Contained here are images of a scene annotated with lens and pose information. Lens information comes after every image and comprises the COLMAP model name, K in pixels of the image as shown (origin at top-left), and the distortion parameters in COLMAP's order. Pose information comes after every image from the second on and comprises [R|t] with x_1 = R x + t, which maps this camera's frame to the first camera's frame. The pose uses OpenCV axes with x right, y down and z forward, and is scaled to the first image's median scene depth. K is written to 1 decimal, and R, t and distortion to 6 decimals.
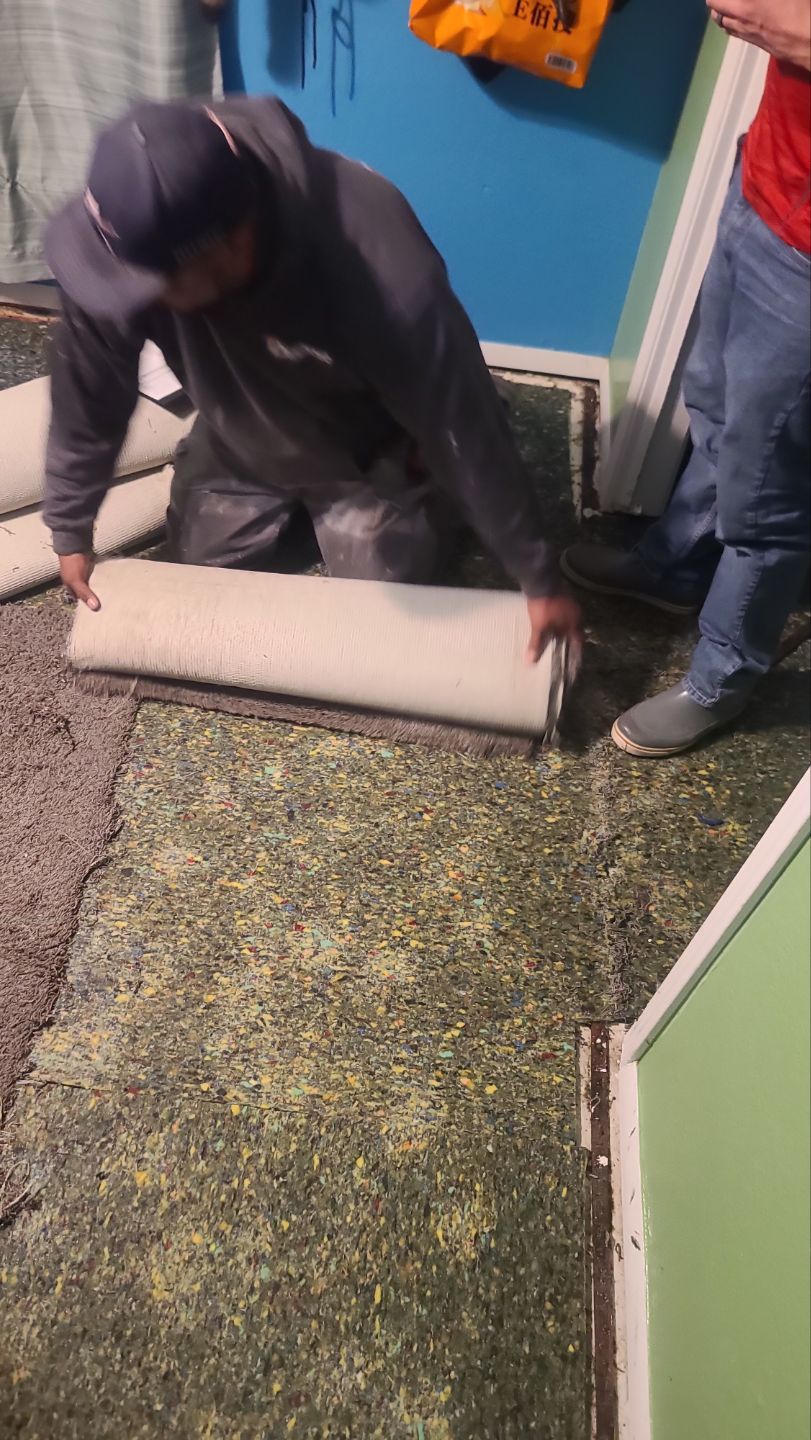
lens RADIAL K [[1020.4, 0, 405.5], [0, 1020.4, 720.0], [0, 0, 1]] dist [-0.002482, -0.001522]
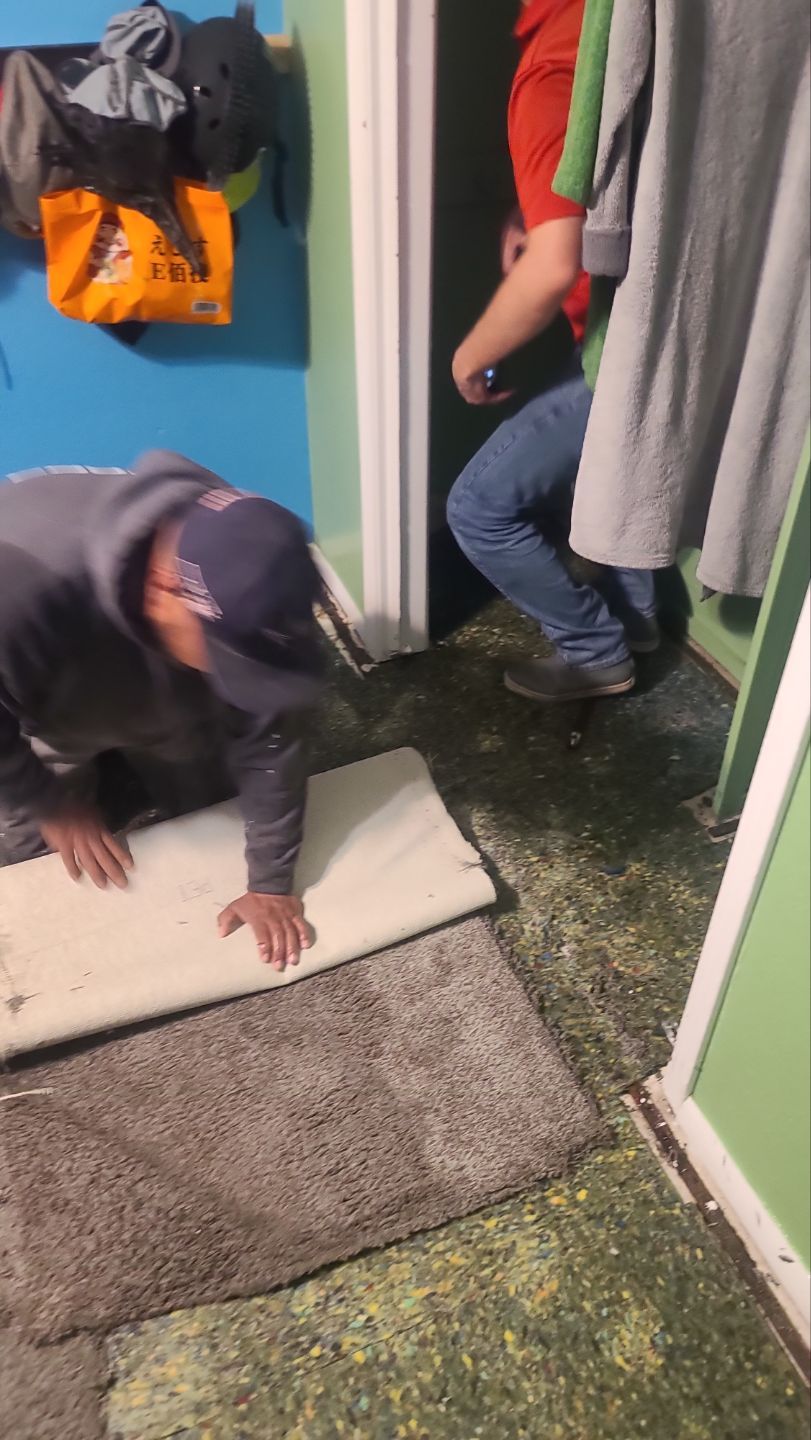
lens RADIAL K [[1020.4, 0, 405.5], [0, 1020.4, 720.0], [0, 0, 1]] dist [-0.002482, -0.001522]
pose [[0.880635, -0.347181, 0.322407, -0.219467], [0.409676, 0.899805, -0.150058, 0.032918], [-0.238006, 0.264229, 0.934632, 0.016918]]
